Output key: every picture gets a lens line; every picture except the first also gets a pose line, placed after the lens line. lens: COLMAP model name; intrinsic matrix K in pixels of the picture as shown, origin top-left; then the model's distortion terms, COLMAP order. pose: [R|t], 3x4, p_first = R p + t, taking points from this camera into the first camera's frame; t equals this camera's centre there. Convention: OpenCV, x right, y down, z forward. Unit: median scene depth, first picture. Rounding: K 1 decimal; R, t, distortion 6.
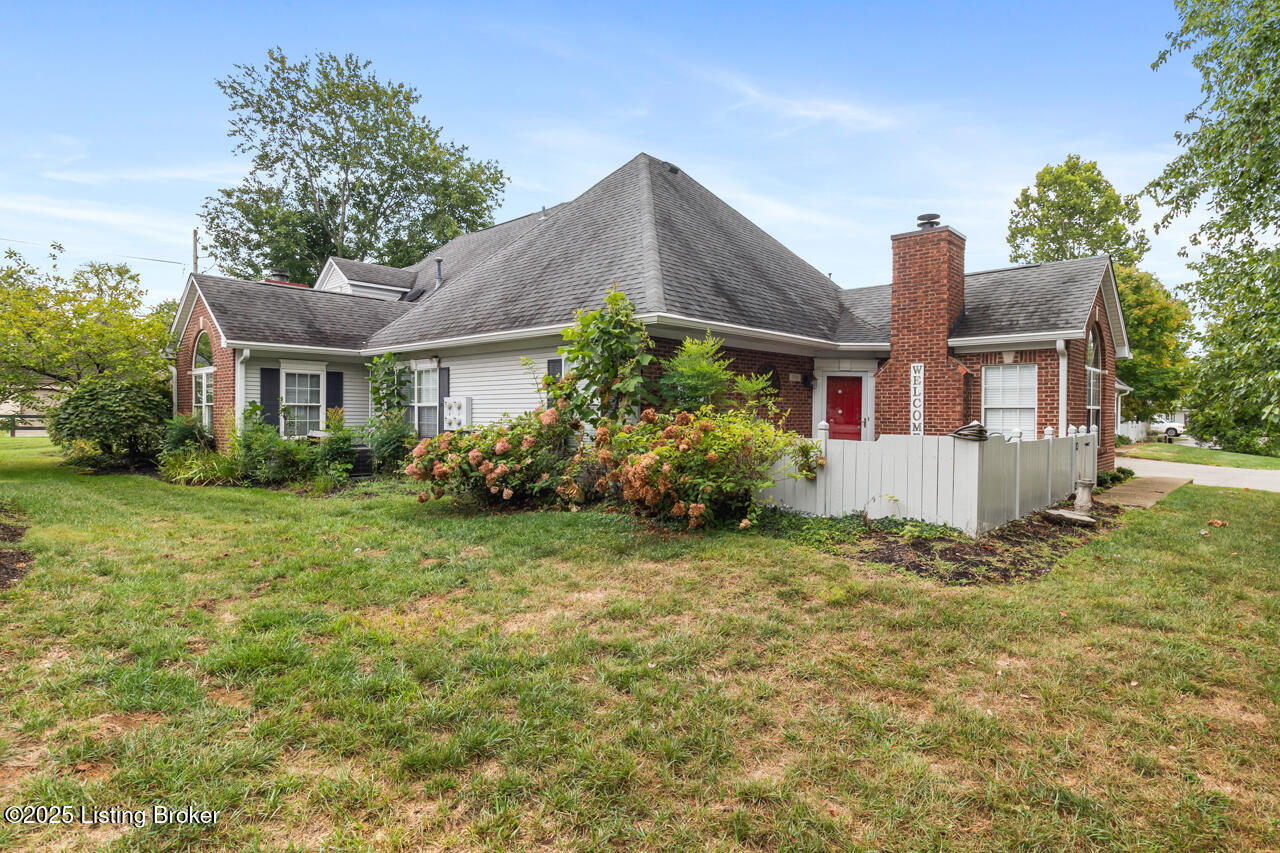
lens RADIAL K [[650.7, 0, 643.9], [0, 650.7, 421.3], [0, 0, 1]] dist [0.002516, -0.000379]
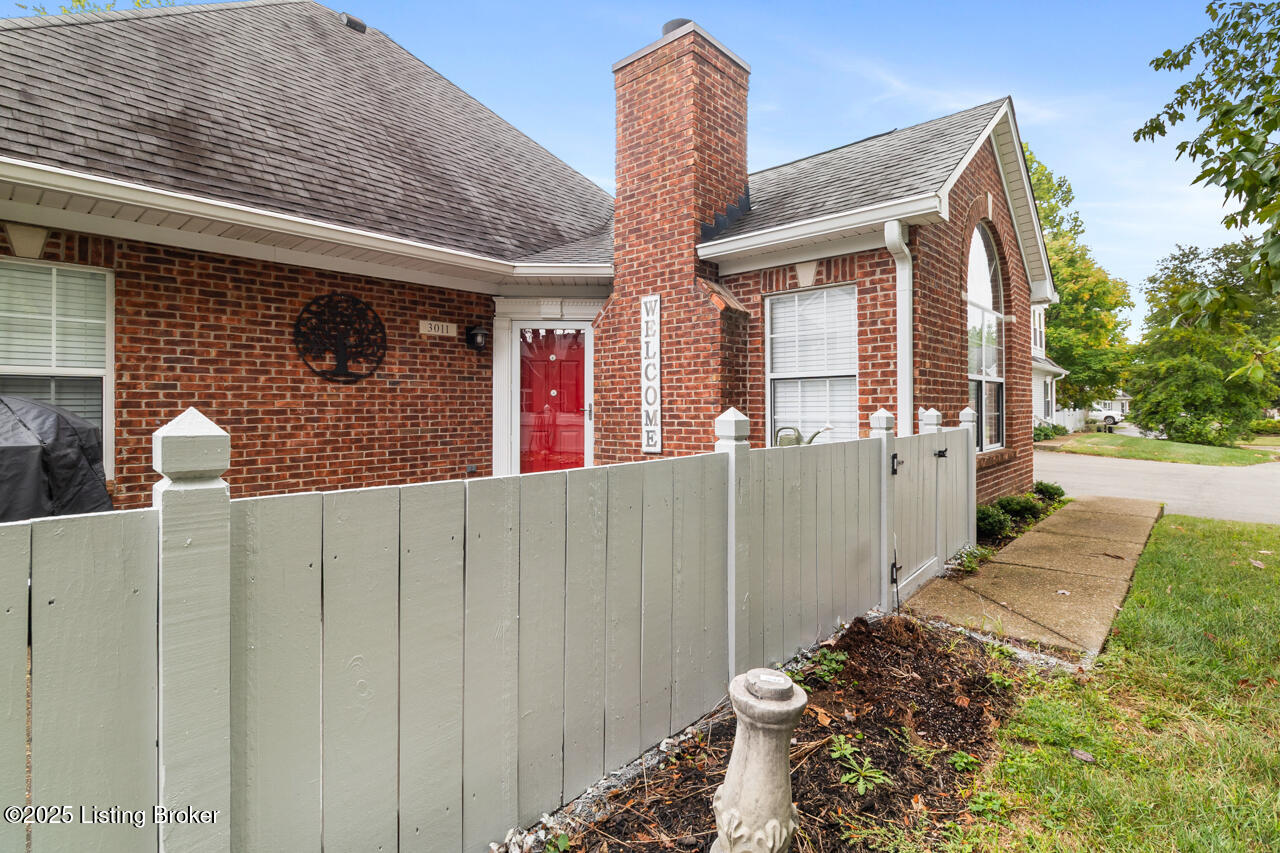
lens RADIAL K [[604.4, 0, 642.3], [0, 604.4, 410.9], [0, 0, 1]] dist [-0.002363, -0.001391]
pose [[0.999623, -0.013778, 0.023761, 0.366355], [0.014014, 0.999854, -0.009781, 0.007024], [-0.023623, 0.010110, 0.999670, 0.472290]]
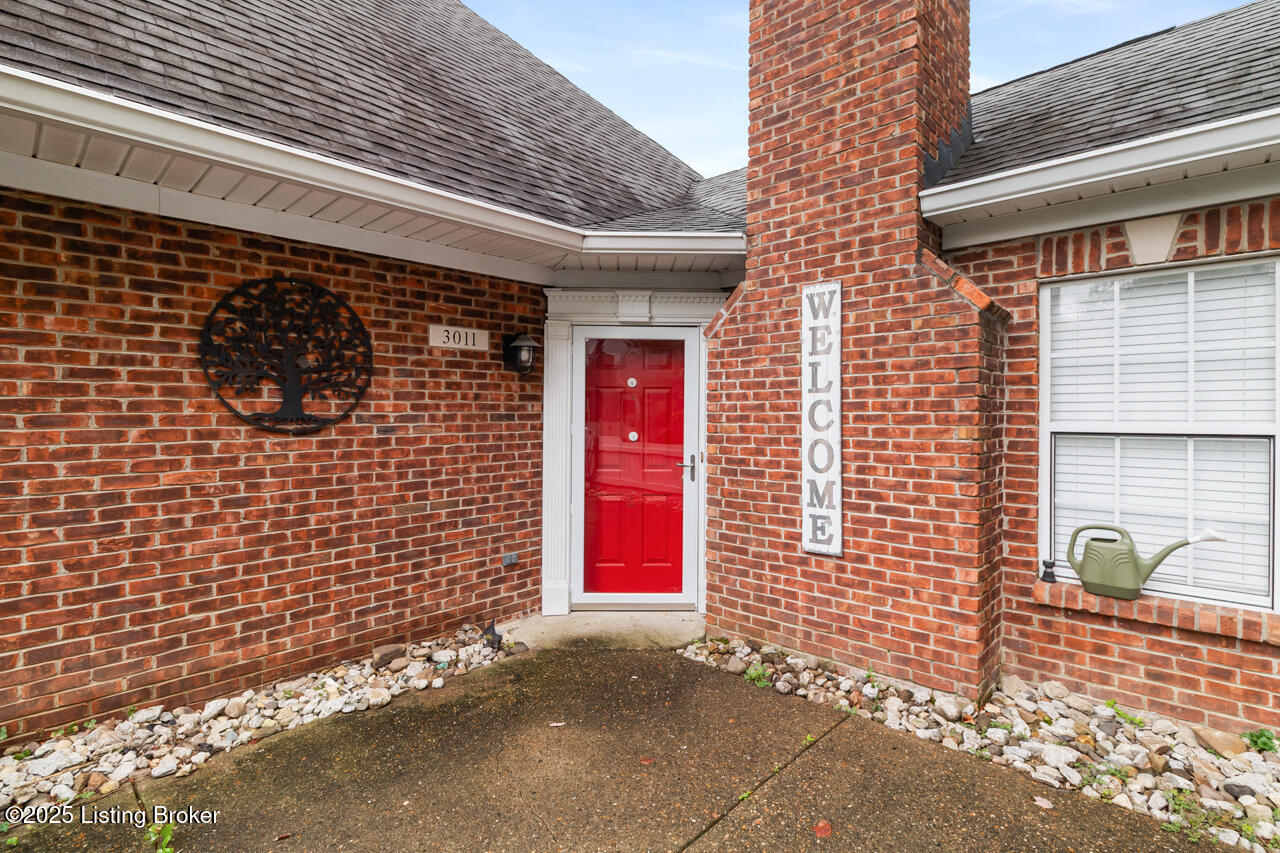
lens RADIAL K [[603.2, 0, 641.2], [0, 603.2, 422.8], [0, 0, 1]] dist [-0.002886, -0.000951]
pose [[0.999966, -0.005888, -0.005824, 0.308360], [0.005898, 0.999981, 0.001594, -0.023238], [0.005815, -0.001628, 0.999982, 0.656354]]
